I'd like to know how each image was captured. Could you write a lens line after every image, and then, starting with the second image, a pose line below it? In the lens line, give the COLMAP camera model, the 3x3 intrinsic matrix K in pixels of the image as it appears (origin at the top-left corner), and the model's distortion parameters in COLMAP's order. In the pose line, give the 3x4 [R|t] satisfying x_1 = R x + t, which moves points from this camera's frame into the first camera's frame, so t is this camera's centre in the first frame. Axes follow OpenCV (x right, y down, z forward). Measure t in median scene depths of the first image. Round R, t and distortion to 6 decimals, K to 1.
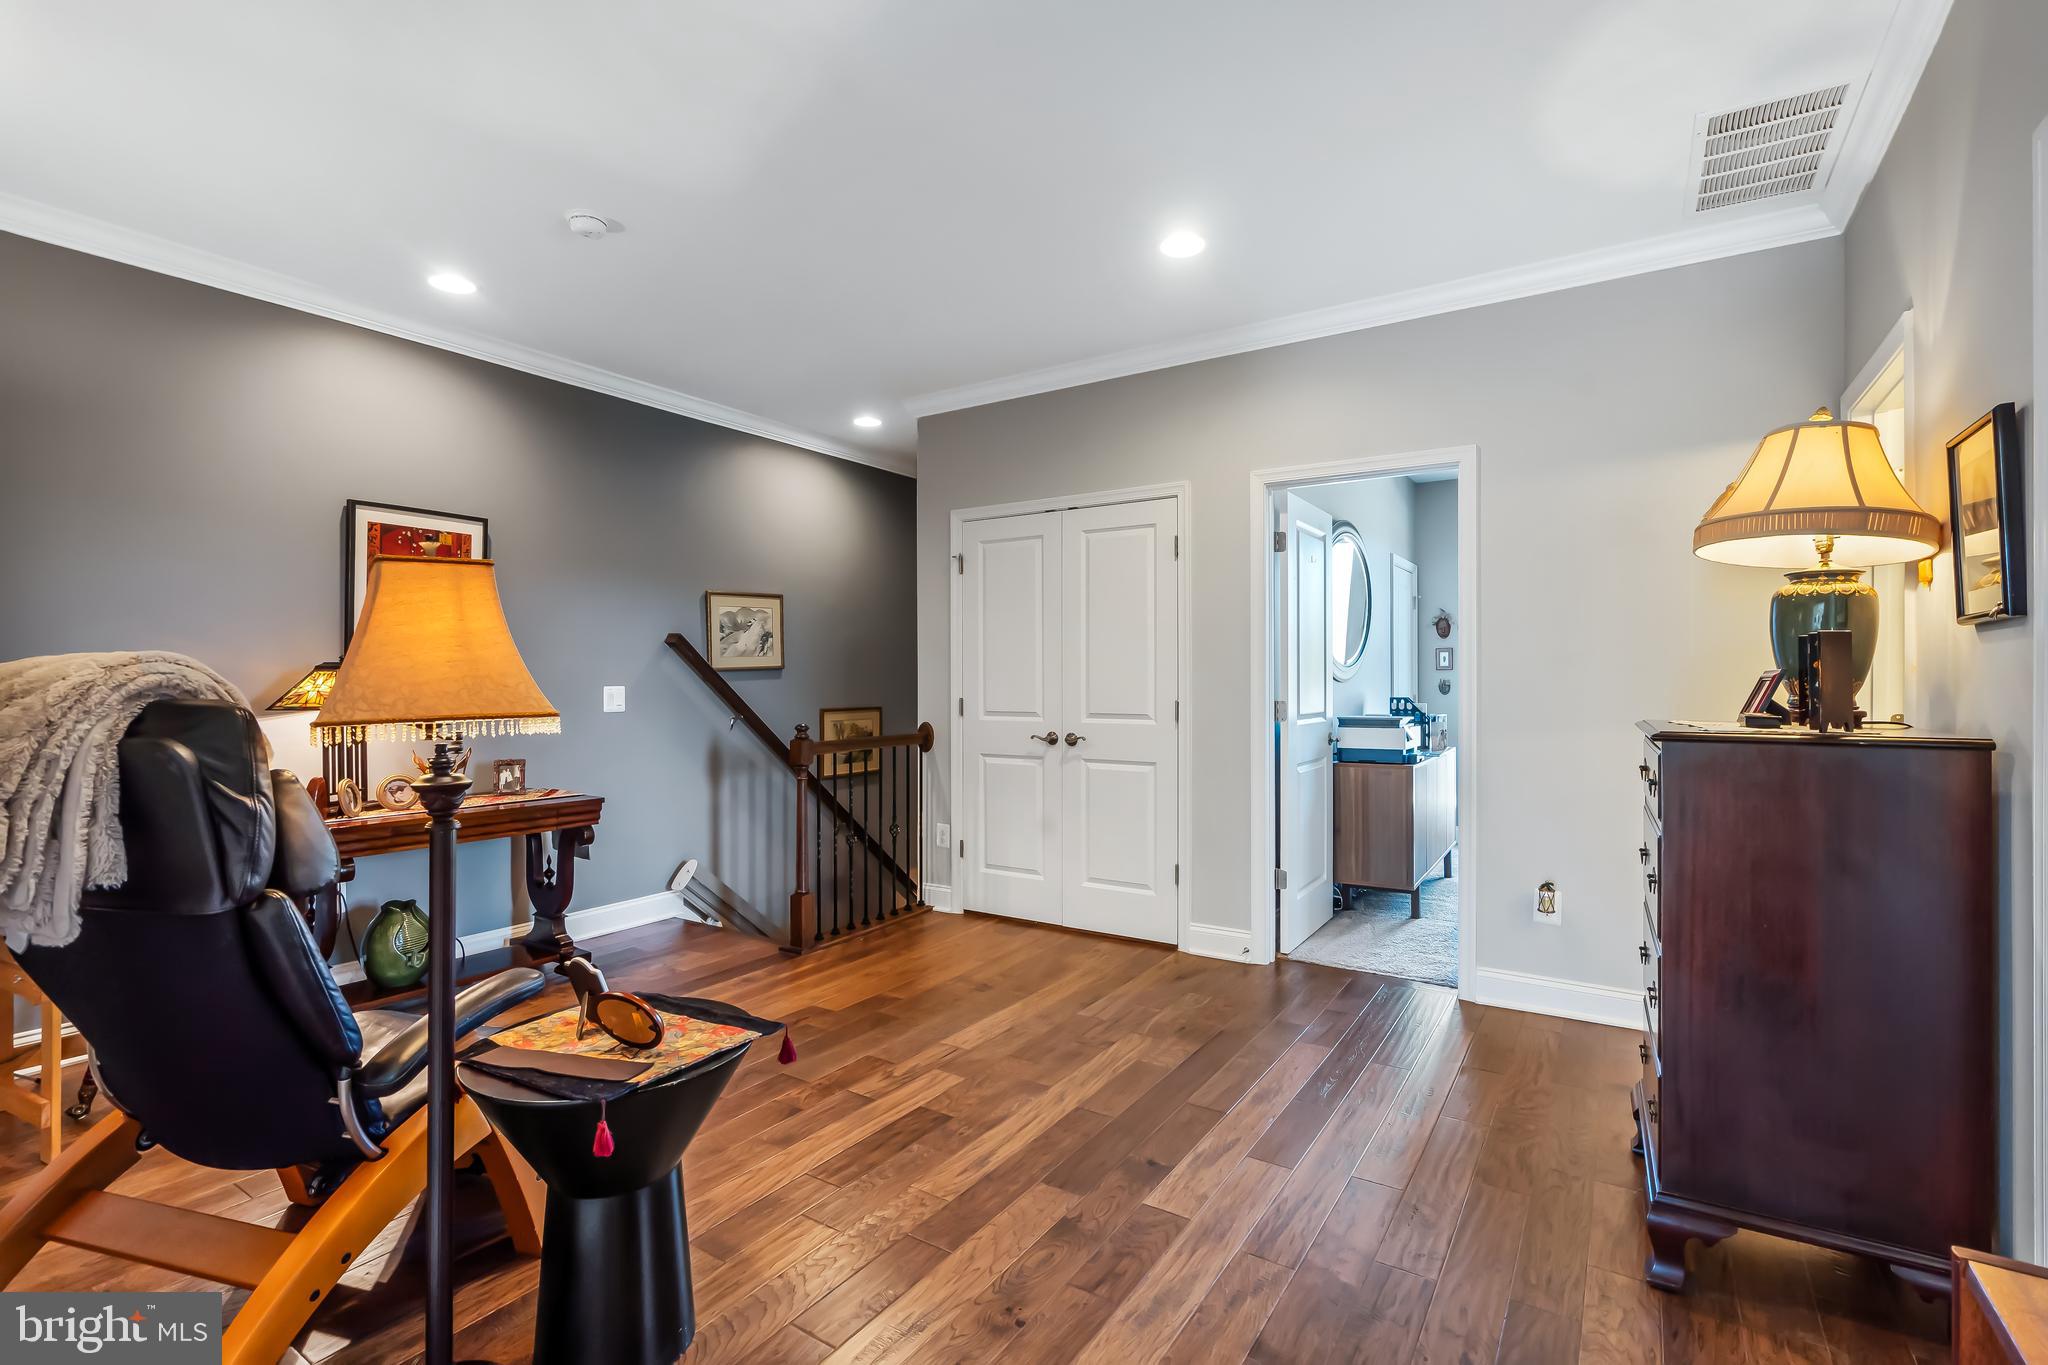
lens RADIAL K [[931.7, 0, 1019.6], [0, 931.7, 679.9], [0, 0, 1]] dist [-0.004899, 0.001946]
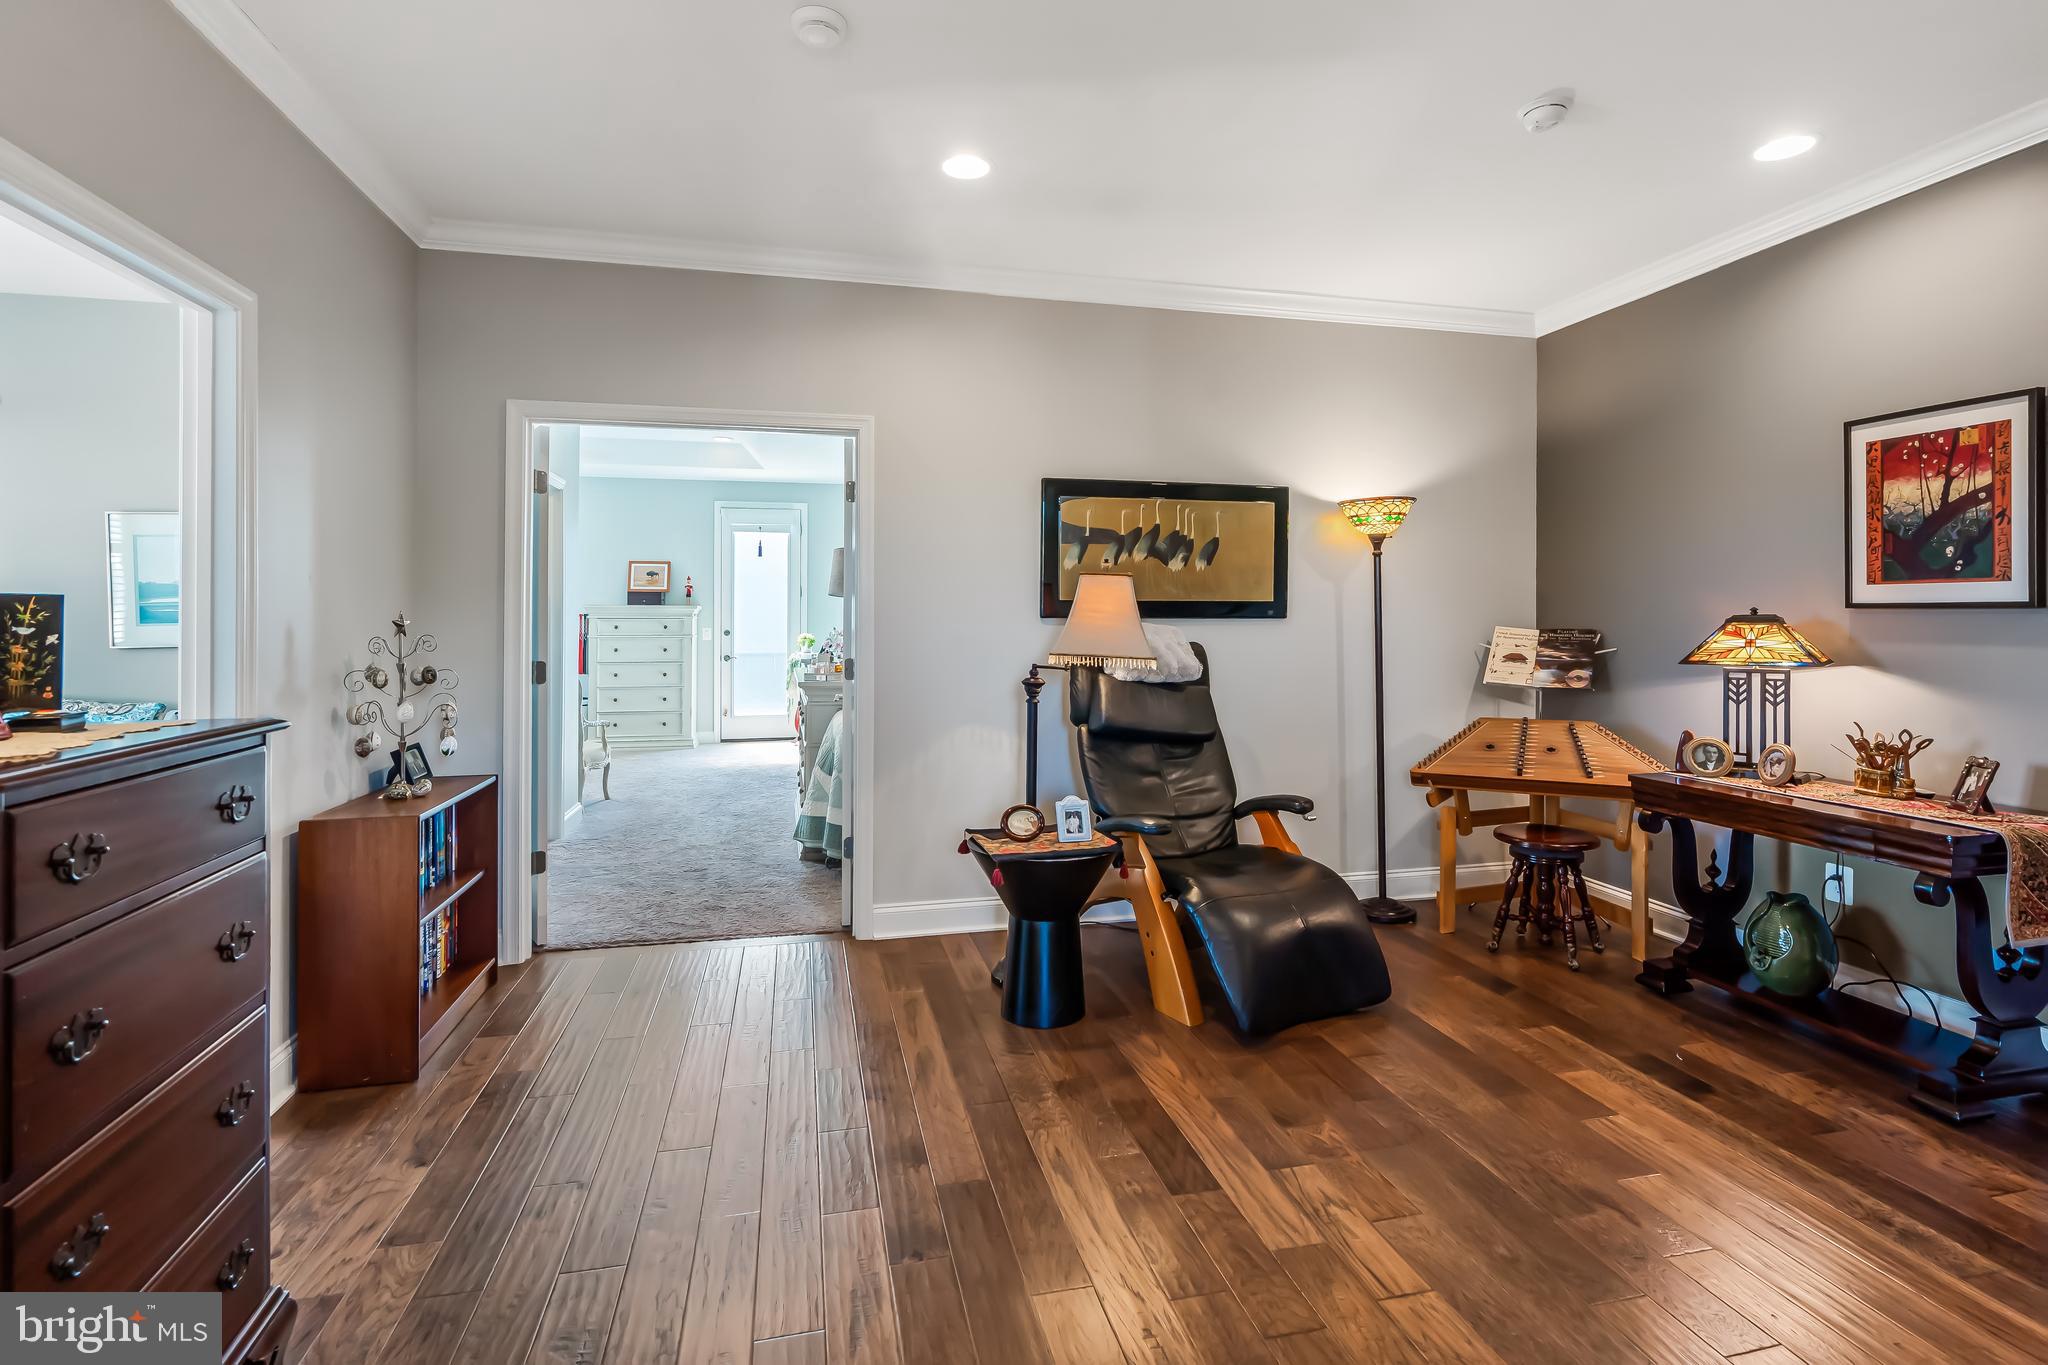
lens RADIAL K [[931.7, 0, 1003.8], [0, 931.7, 617.0], [0, 0, 1]] dist [-0.004899, 0.001946]
pose [[-0.689362, -0.005372, -0.724397, 0.563339], [0.001980, 0.999955, -0.009299, -0.012936], [0.724415, -0.007845, -0.689320, 1.354106]]
